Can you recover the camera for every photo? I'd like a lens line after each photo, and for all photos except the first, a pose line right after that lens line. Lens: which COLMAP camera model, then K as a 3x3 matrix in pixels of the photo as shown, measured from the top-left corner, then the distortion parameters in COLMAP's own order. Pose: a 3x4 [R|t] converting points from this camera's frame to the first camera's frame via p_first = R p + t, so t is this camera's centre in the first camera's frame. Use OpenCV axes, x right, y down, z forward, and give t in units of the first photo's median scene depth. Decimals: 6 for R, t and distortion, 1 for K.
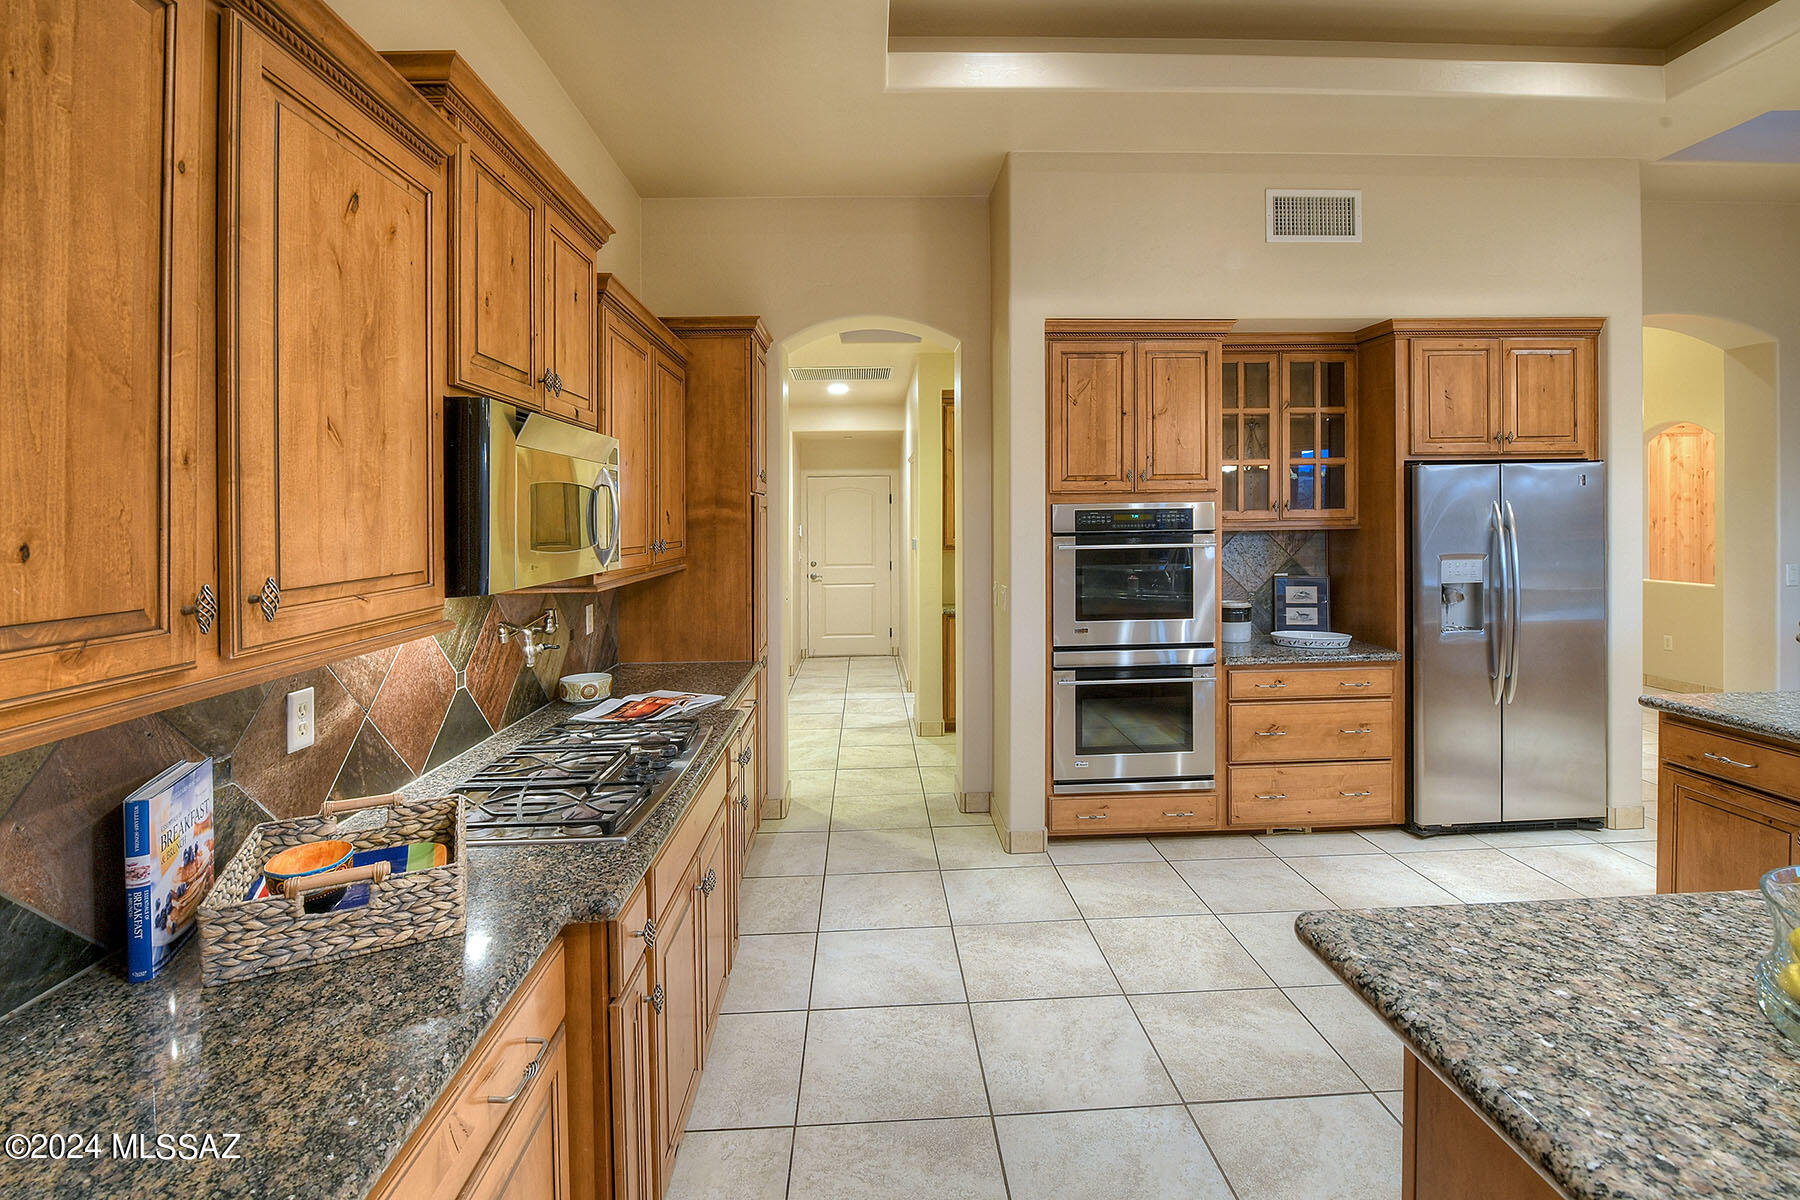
lens RADIAL K [[807.7, 0, 949.8], [0, 807.7, 525.5], [0, 0, 1]] dist [-0.014466, -0.000067]
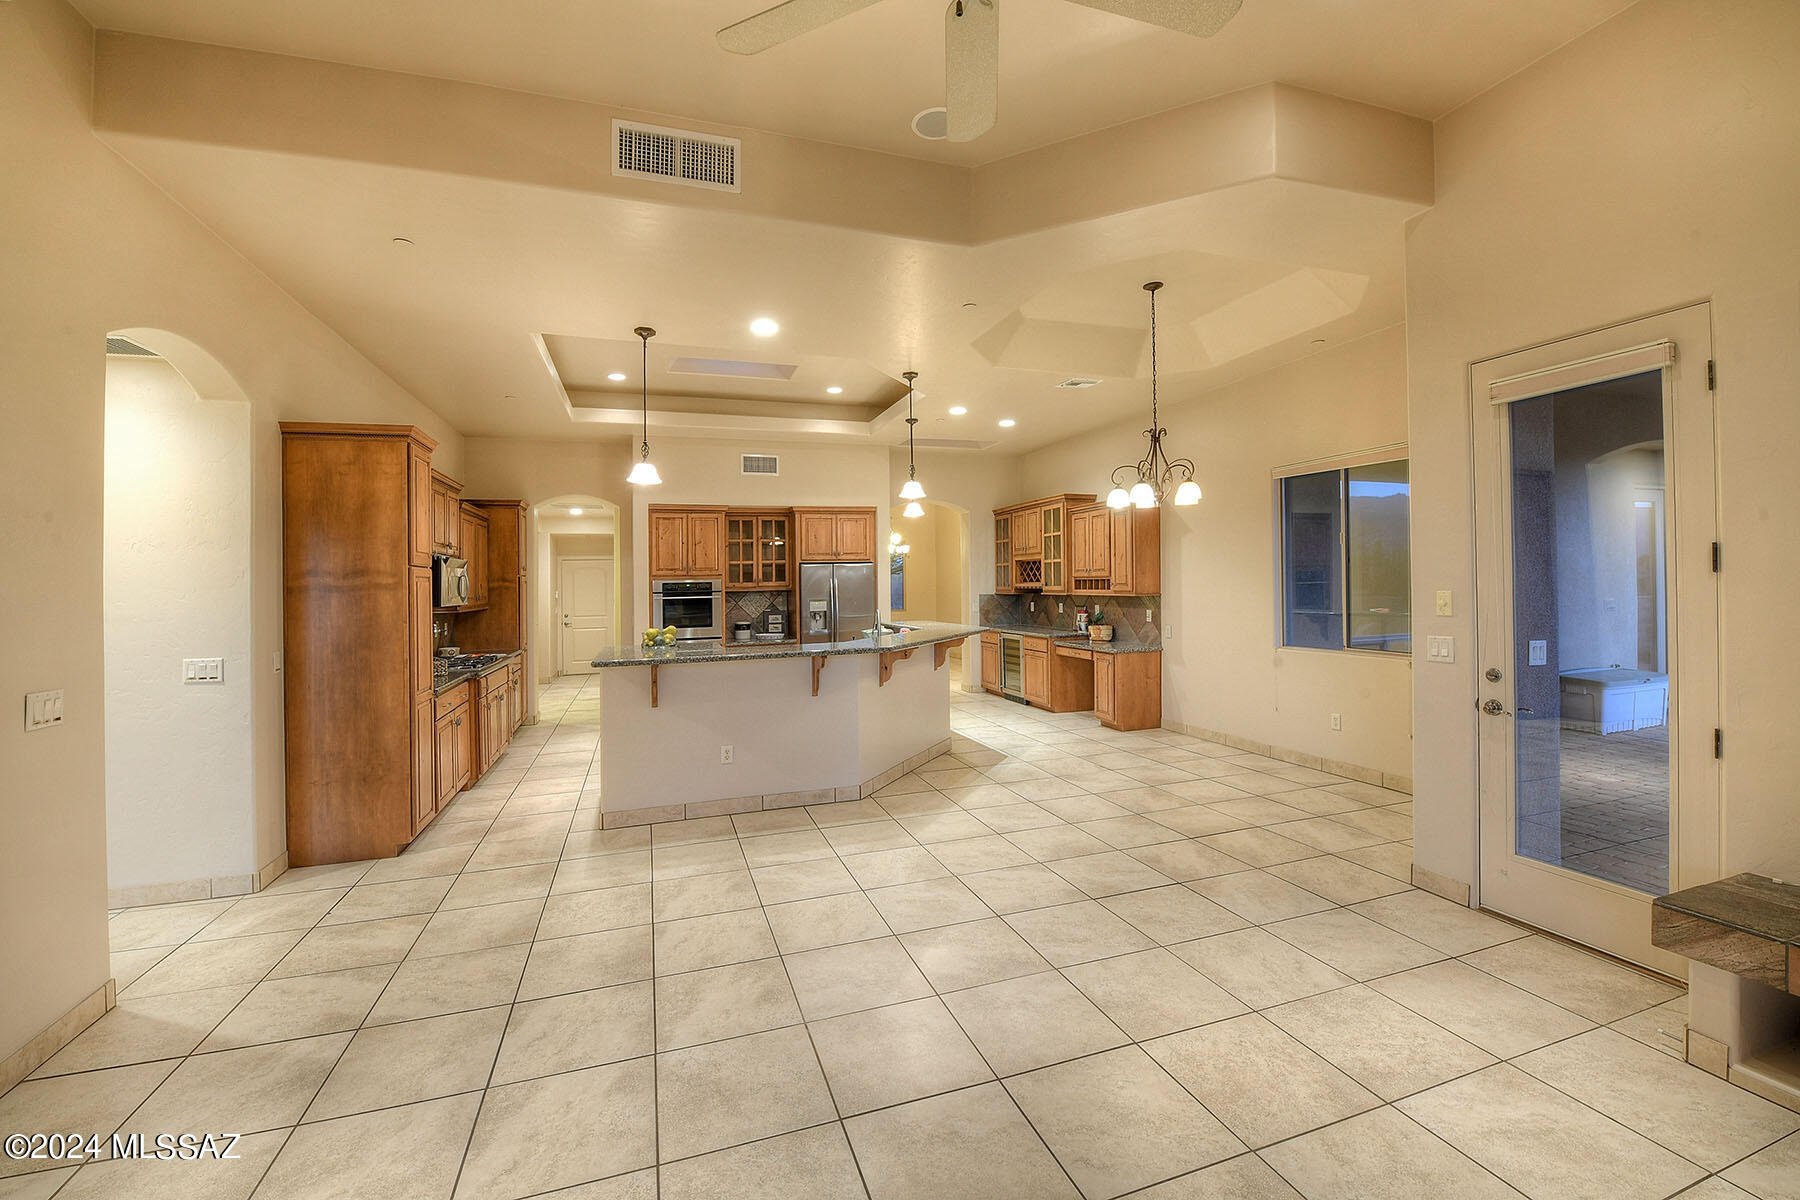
lens RADIAL K [[725.0, 0, 873.0], [0, 725.0, 589.8], [0, 0, 1]] dist [-0.001451, -0.000181]
pose [[0.979820, -0.005310, 0.199812, 0.340429], [0.006180, 0.999974, -0.003735, 0.014202], [-0.199787, 0.004894, 0.979827, -1.260474]]
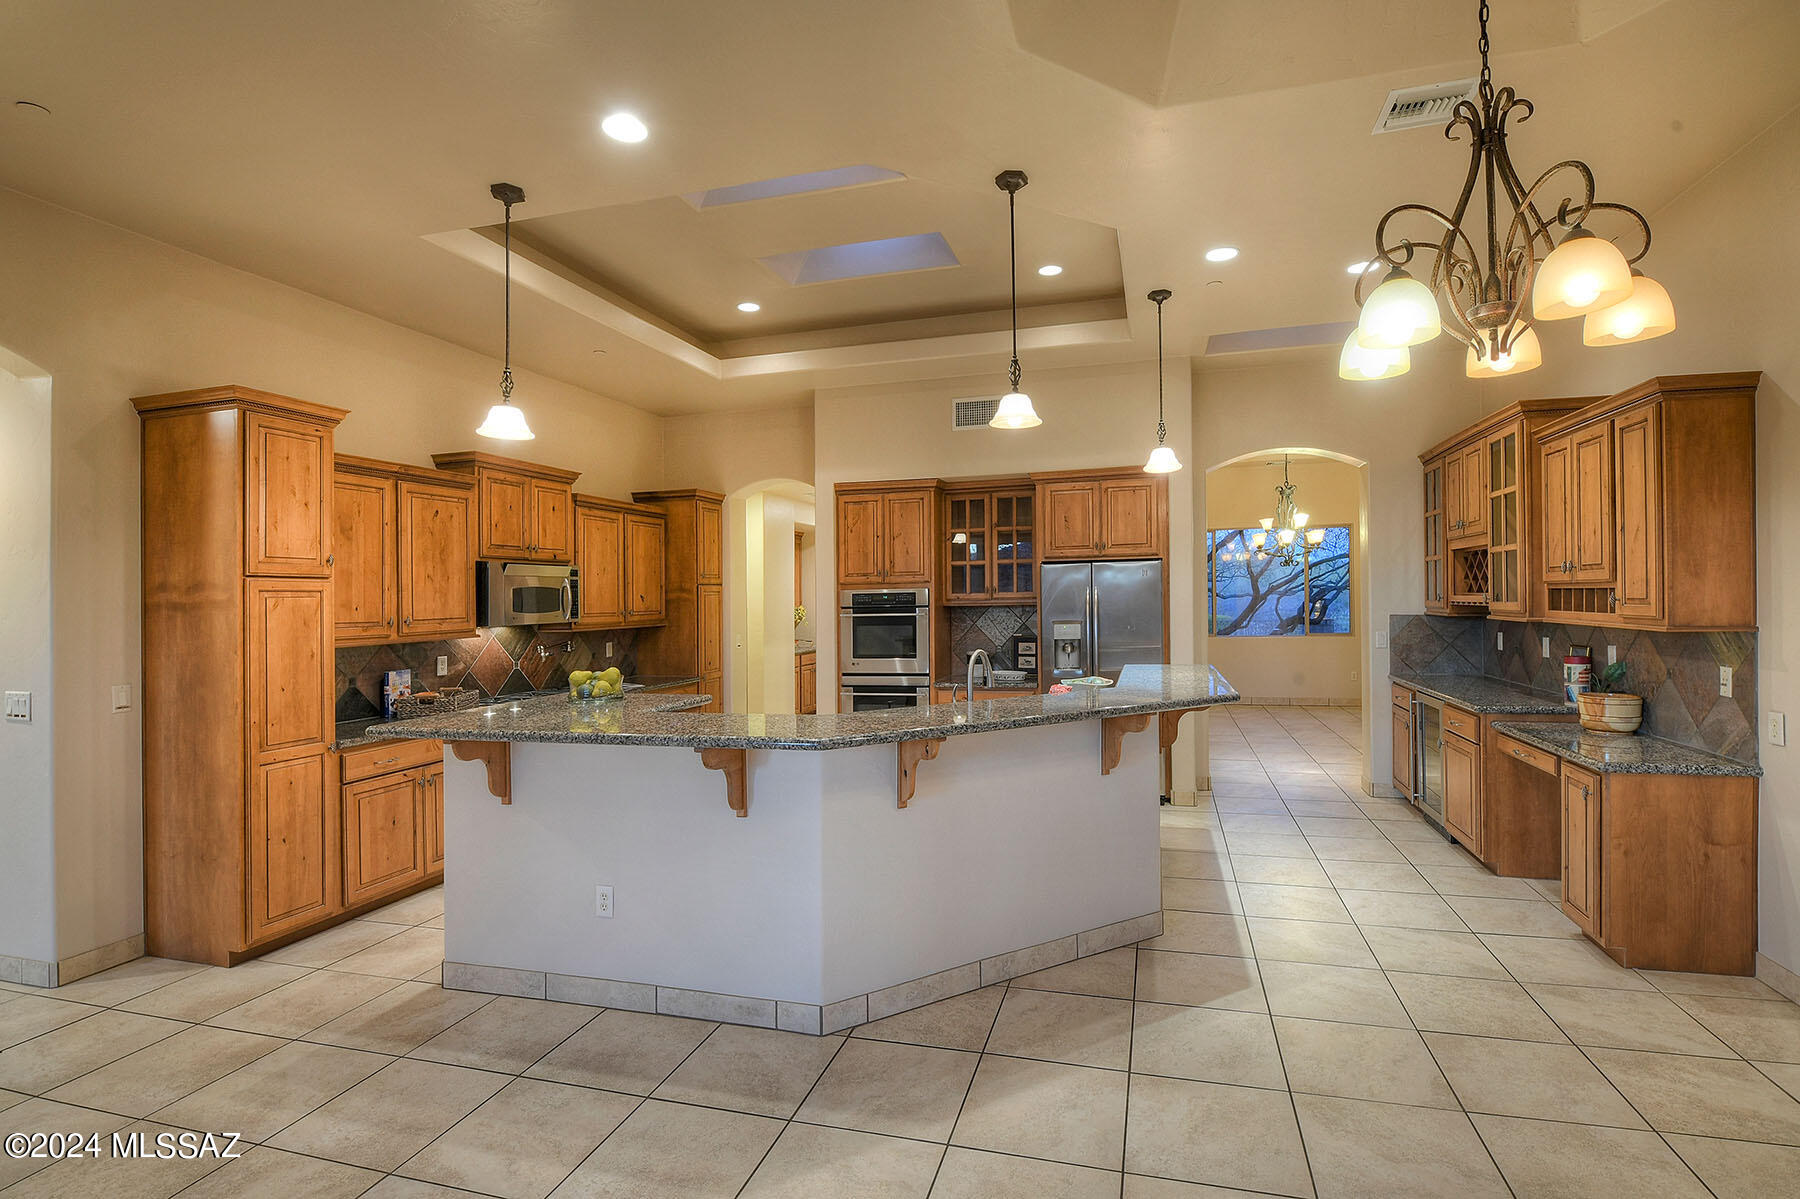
lens RADIAL K [[855.6, 0, 938.0], [0, 855.6, 598.3], [0, 0, 1]] dist [-0.010983, -0.000115]
pose [[0.941325, -0.001511, -0.337498, 0.944171], [0.000564, 0.999996, -0.002904, -0.003643], [0.337501, 0.002543, 0.941322, -0.652566]]
